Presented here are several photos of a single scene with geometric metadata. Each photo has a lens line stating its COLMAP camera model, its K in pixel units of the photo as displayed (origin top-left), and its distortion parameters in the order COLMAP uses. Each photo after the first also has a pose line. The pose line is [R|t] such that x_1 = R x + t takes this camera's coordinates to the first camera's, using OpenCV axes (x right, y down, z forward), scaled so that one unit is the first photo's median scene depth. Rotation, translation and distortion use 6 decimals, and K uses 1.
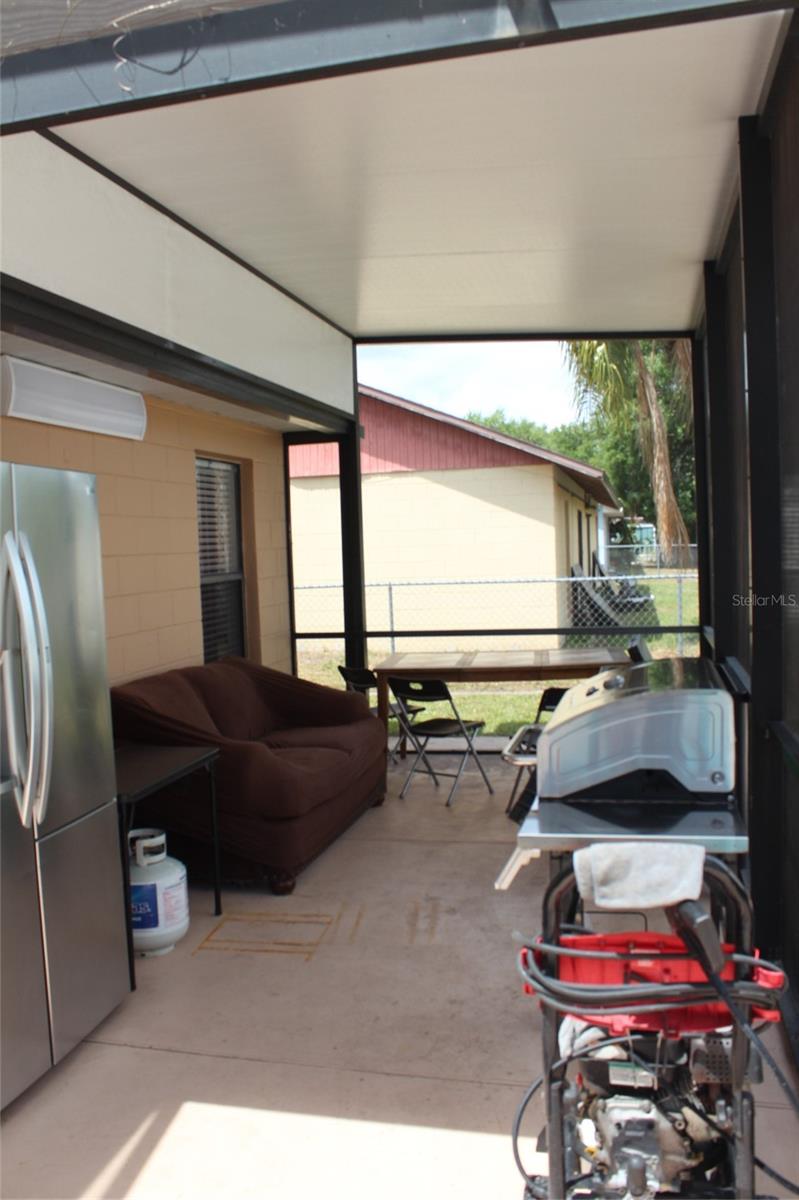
lens RADIAL K [[1017.9, 0, 396.0], [0, 1017.9, 590.6], [0, 0, 1]] dist [-0.159593, 0.140175]
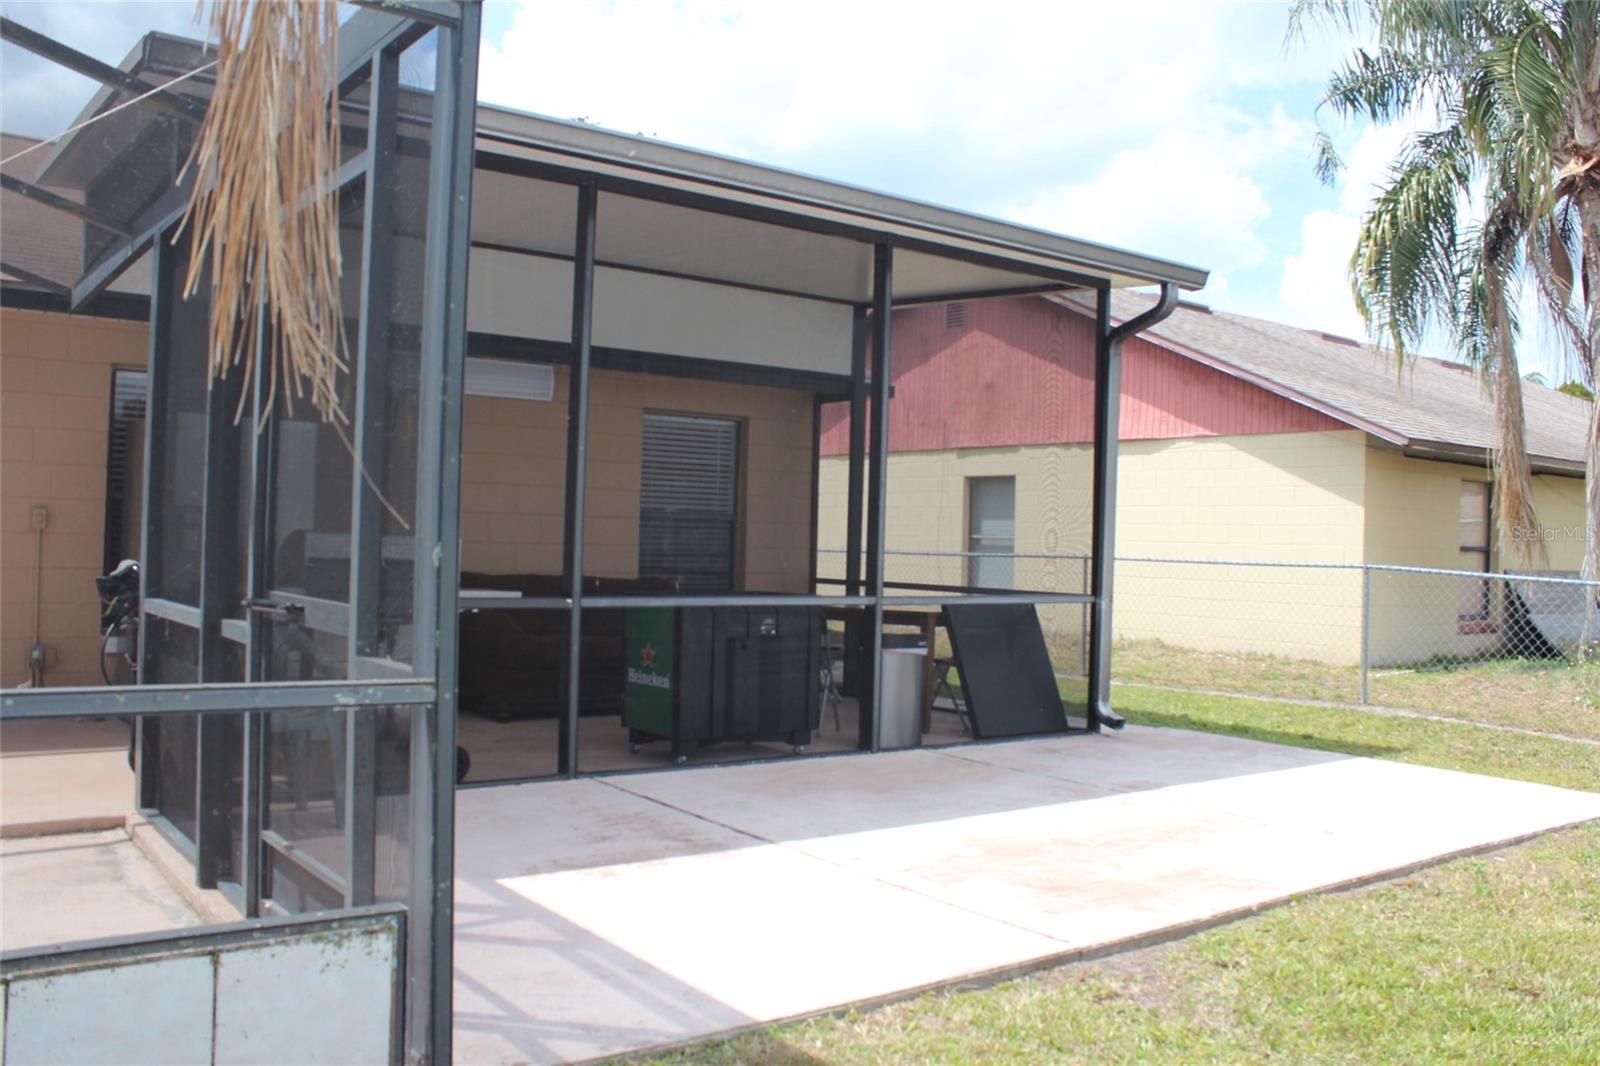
lens RADIAL K [[1357.2, 0, 812.3], [0, 1357.2, 520.0], [0, 0, 1]] dist [-0.159593, 0.140175]
pose [[0.767546, 0.047354, -0.639242, 0.823068], [-0.085265, 0.995948, -0.028601, 0.021554], [0.635297, 0.076458, 0.768474, -0.106284]]
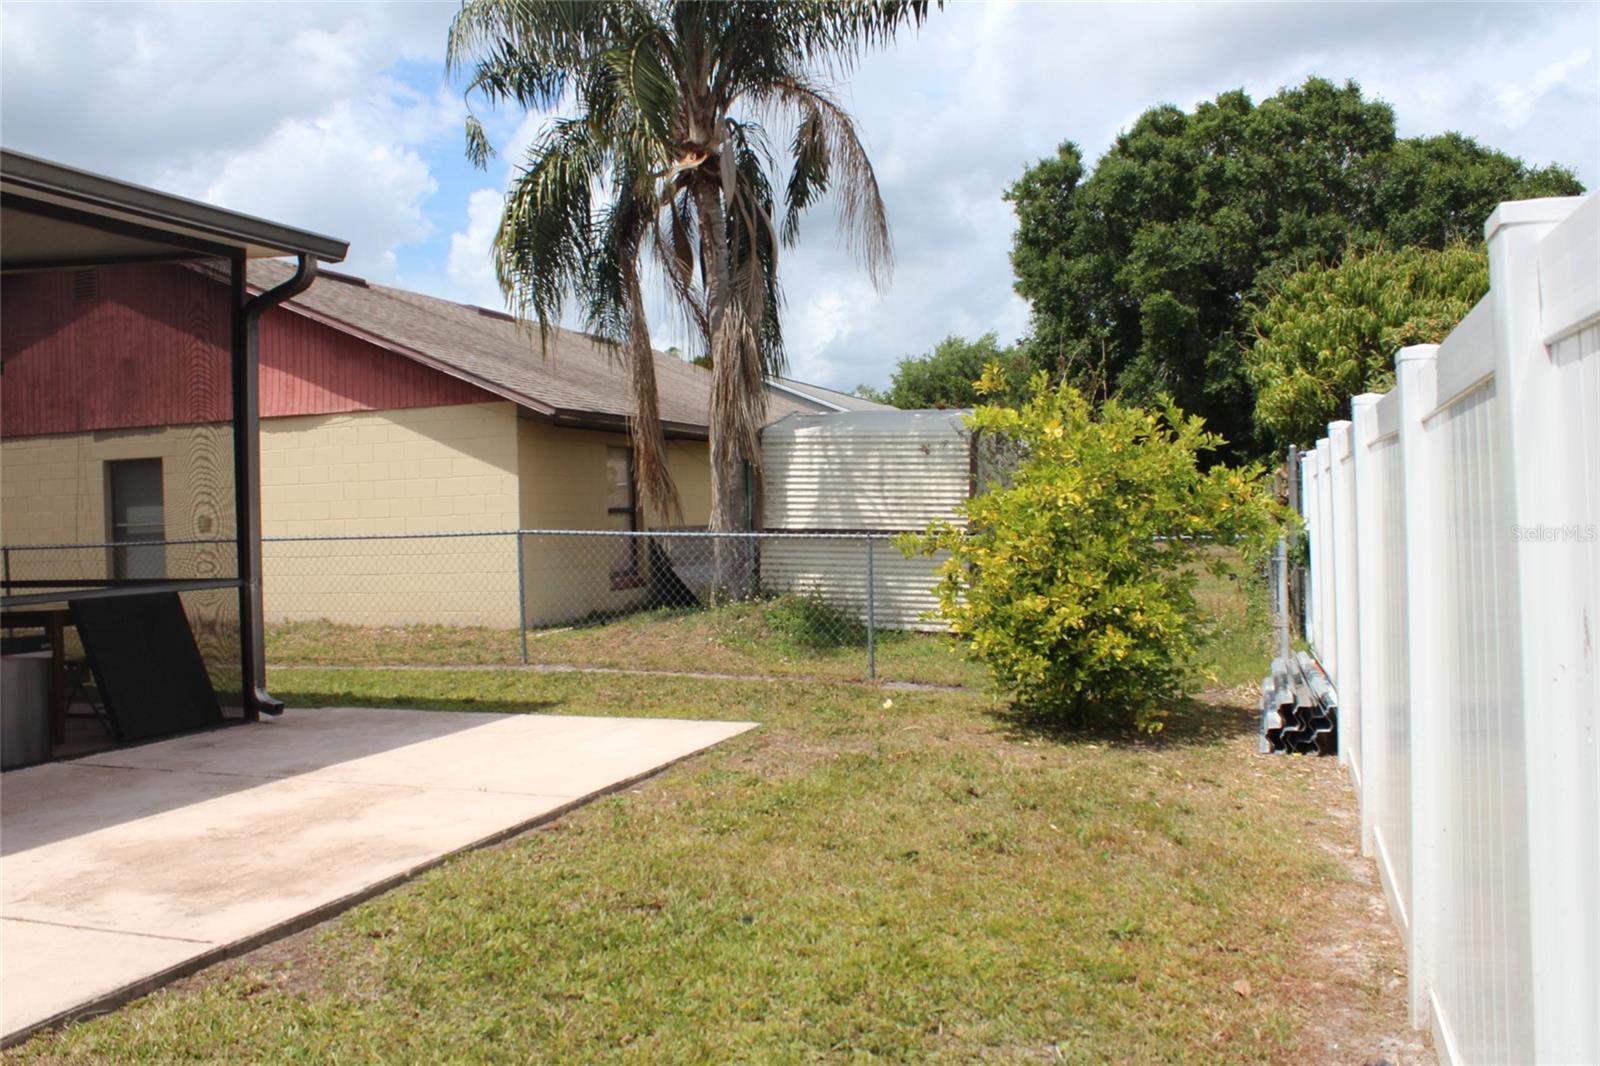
lens RADIAL K [[1357.2, 0, 810.8], [0, 1357.2, 518.3], [0, 0, 1]] dist [-0.159593, 0.140175]
pose [[0.995217, 0.005408, -0.097542, 0.844375], [-0.009393, 0.999138, -0.040443, 0.022135], [0.097240, 0.041166, 0.994409, -0.099784]]
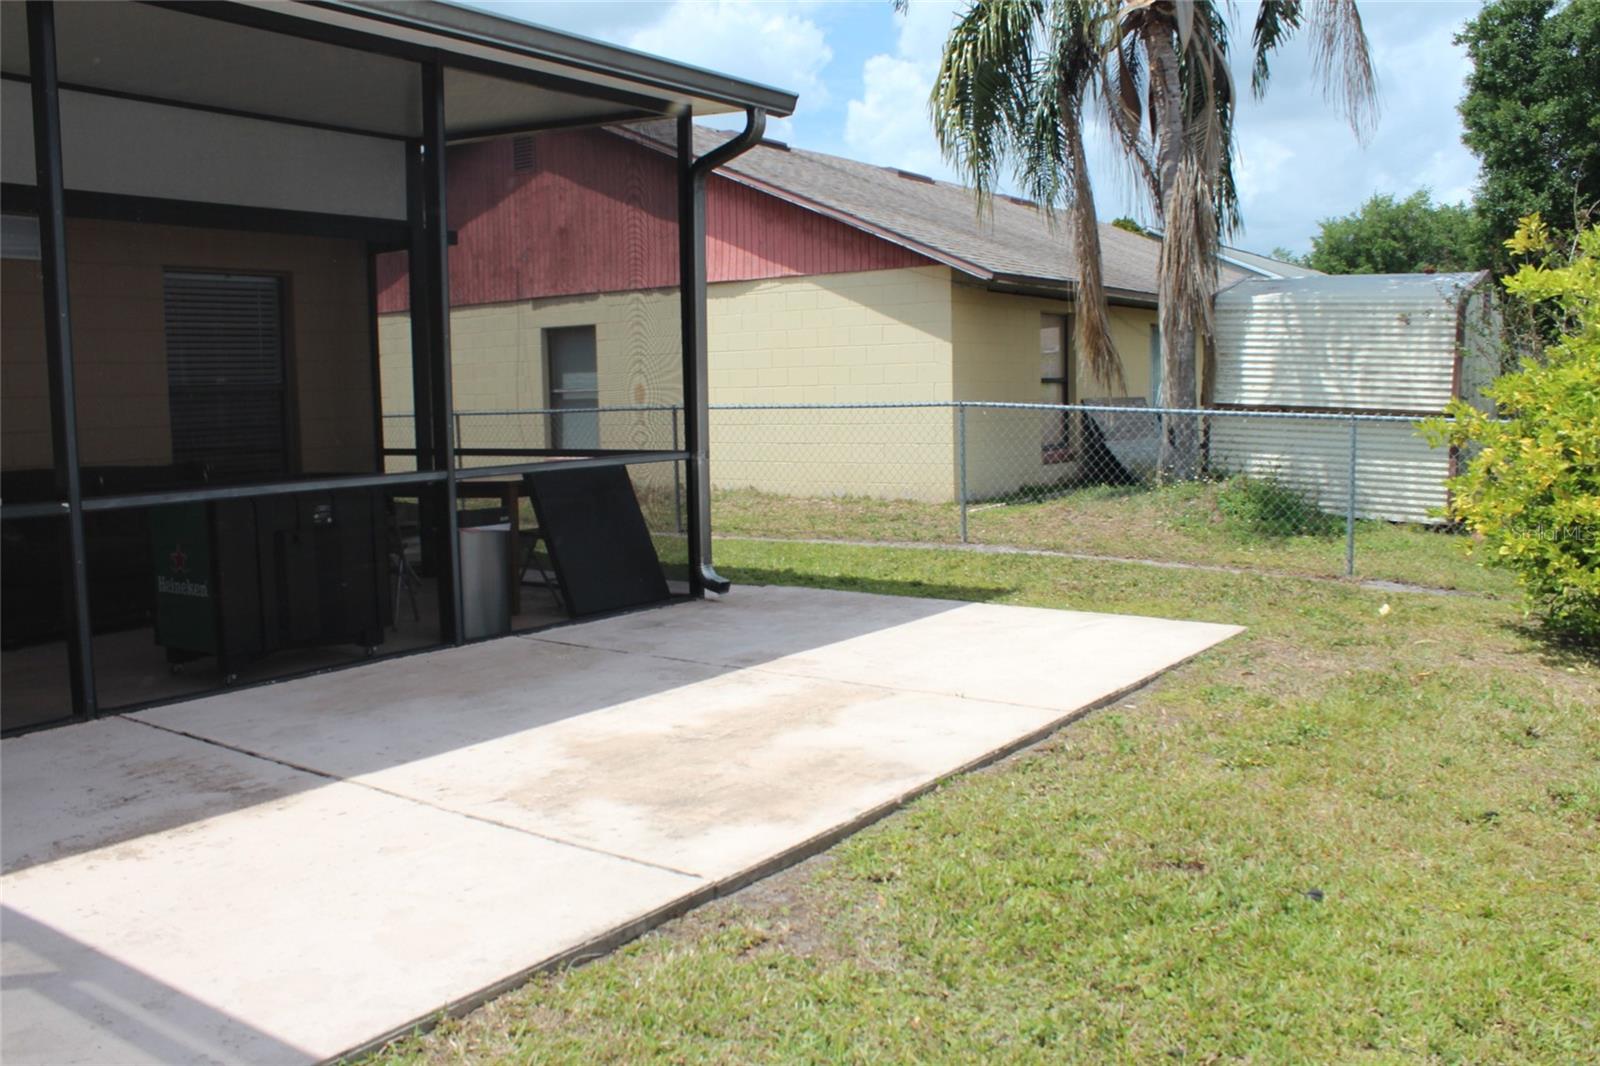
lens RADIAL K [[1357.2, 0, 817.2], [0, 1357.2, 515.9], [0, 0, 1]] dist [-0.159593, 0.140175]
pose [[0.927123, 0.050318, -0.371363, 0.770655], [-0.029395, 0.997656, 0.061791, 0.013991], [0.373602, -0.046371, 0.926429, -0.023066]]
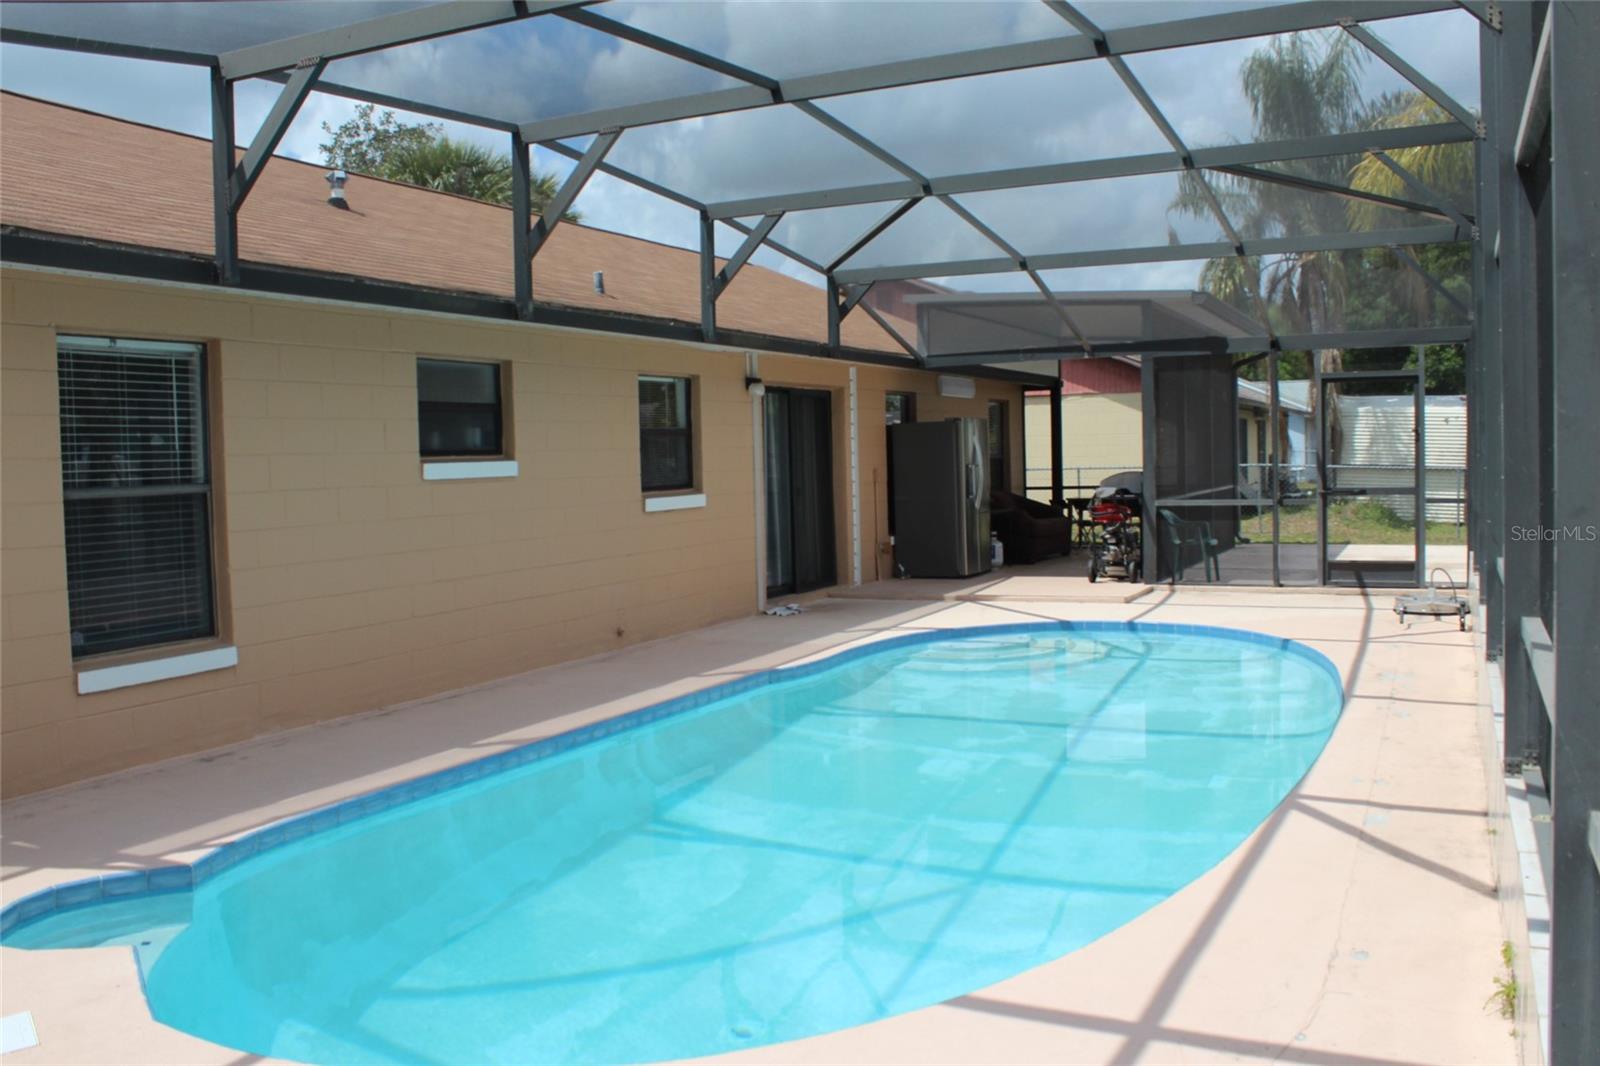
lens RADIAL K [[1357.2, 0, 810.6], [0, 1357.2, 527.7], [0, 0, 1]] dist [-0.159593, 0.140175]
pose [[0.976872, 0.020316, -0.212859, 0.051104], [-0.017614, 0.999738, 0.014584, 0.090047], [0.213100, -0.010498, 0.976974, -1.645662]]
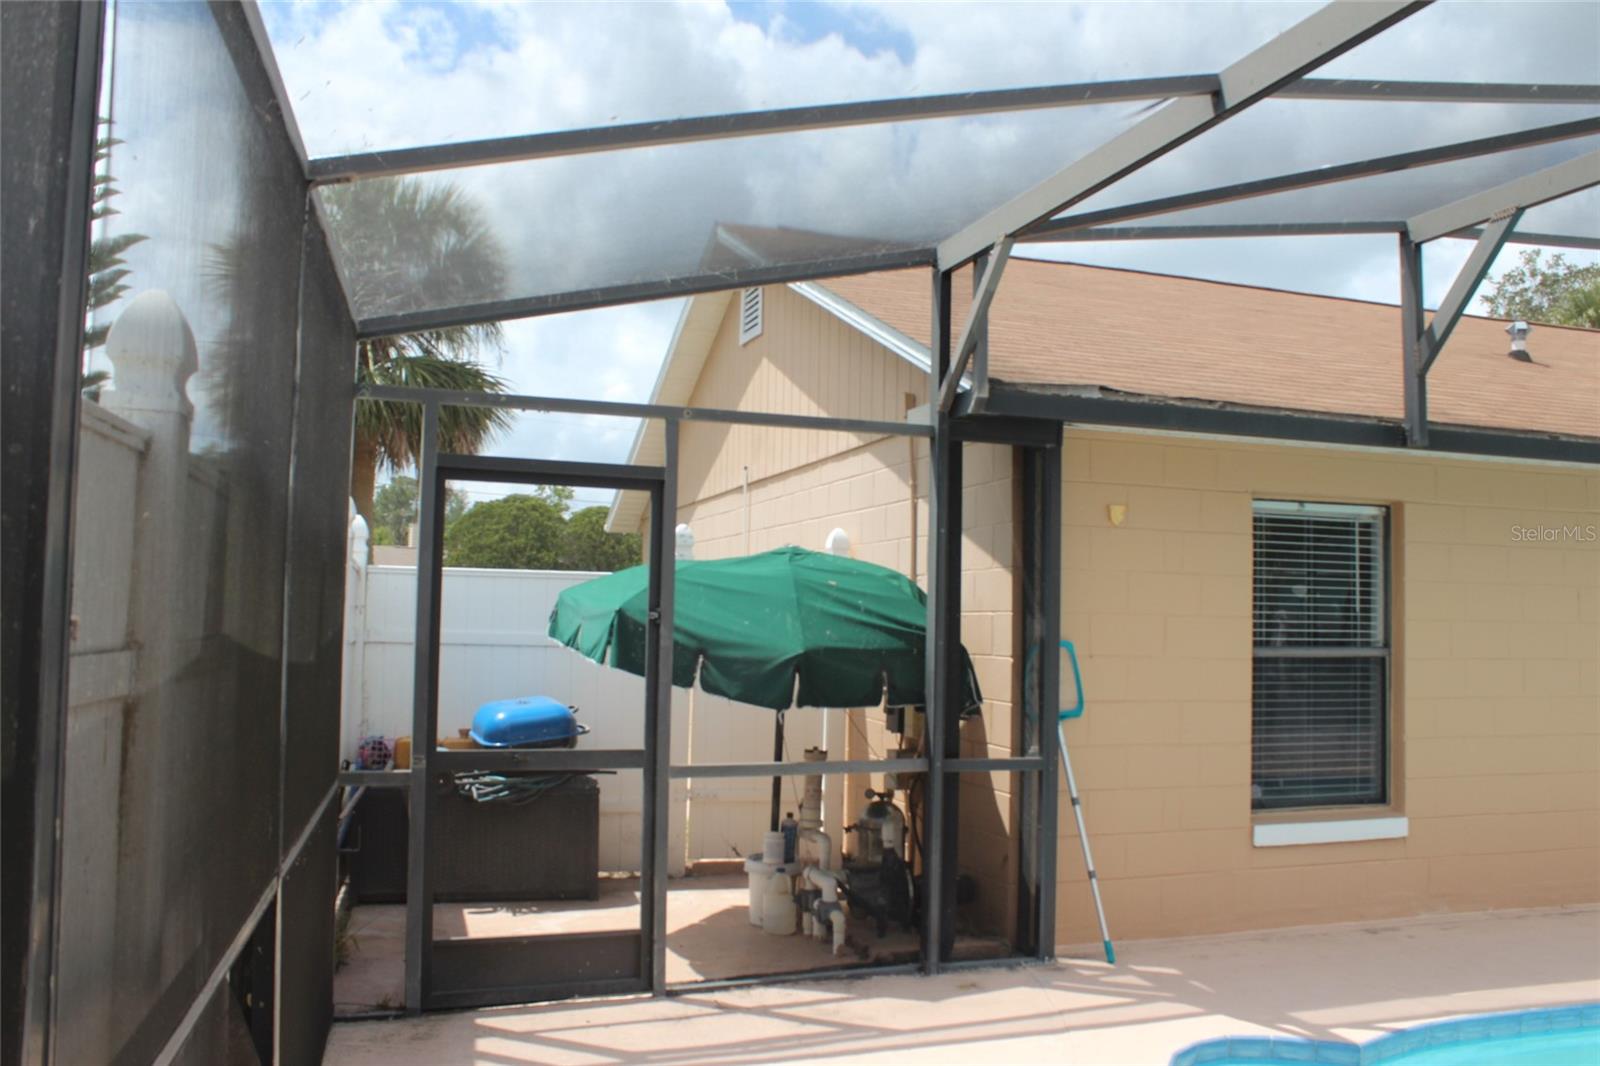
lens RADIAL K [[1357.2, 0, 808.1], [0, 1357.2, 525.6], [0, 0, 1]] dist [-0.159593, 0.140175]
pose [[0.510127, -0.014326, -0.859980, 0.023362], [-0.077592, 0.995018, -0.062602, 0.084450], [0.856592, 0.098663, 0.506473, -1.645557]]
